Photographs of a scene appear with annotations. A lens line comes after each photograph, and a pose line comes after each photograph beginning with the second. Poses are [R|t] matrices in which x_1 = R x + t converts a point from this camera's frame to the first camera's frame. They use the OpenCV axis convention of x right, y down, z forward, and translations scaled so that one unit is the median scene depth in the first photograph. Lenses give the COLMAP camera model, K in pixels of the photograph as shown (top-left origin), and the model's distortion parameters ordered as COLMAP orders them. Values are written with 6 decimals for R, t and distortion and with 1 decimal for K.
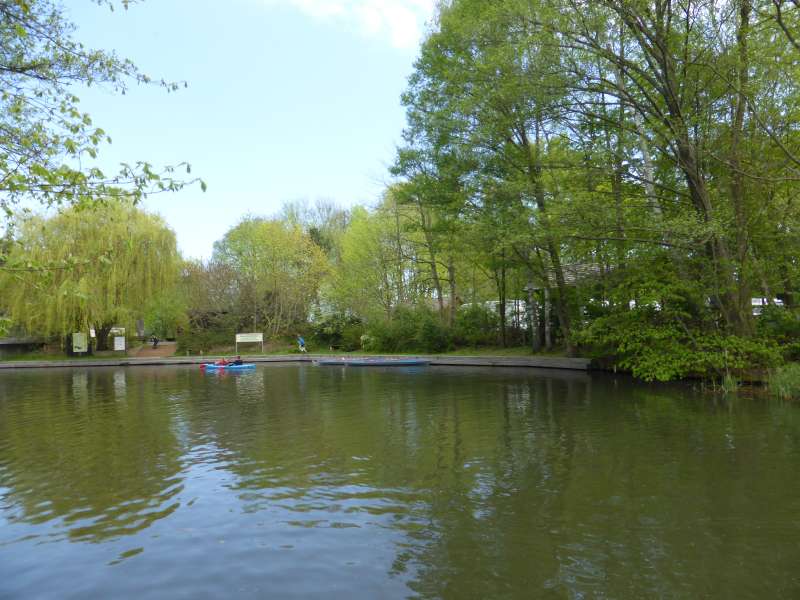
lens RADIAL K [[606.7, 0, 399.9], [0, 606.7, 300.6], [0, 0, 1]] dist [0.014810, 0.006445]
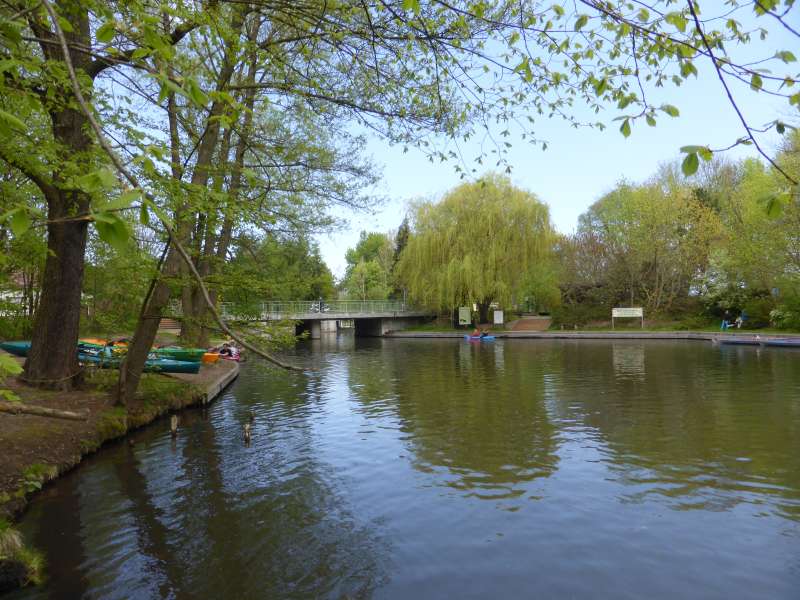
lens RADIAL K [[559.5, 0, 400.2], [0, 559.5, 301.3], [0, 0, 1]] dist [-0.005092, -0.000427]
pose [[0.852788, -0.005894, -0.522224, -0.097273], [0.025039, 0.999248, 0.029611, 0.009845], [0.521657, -0.038328, 0.852294, 0.086750]]
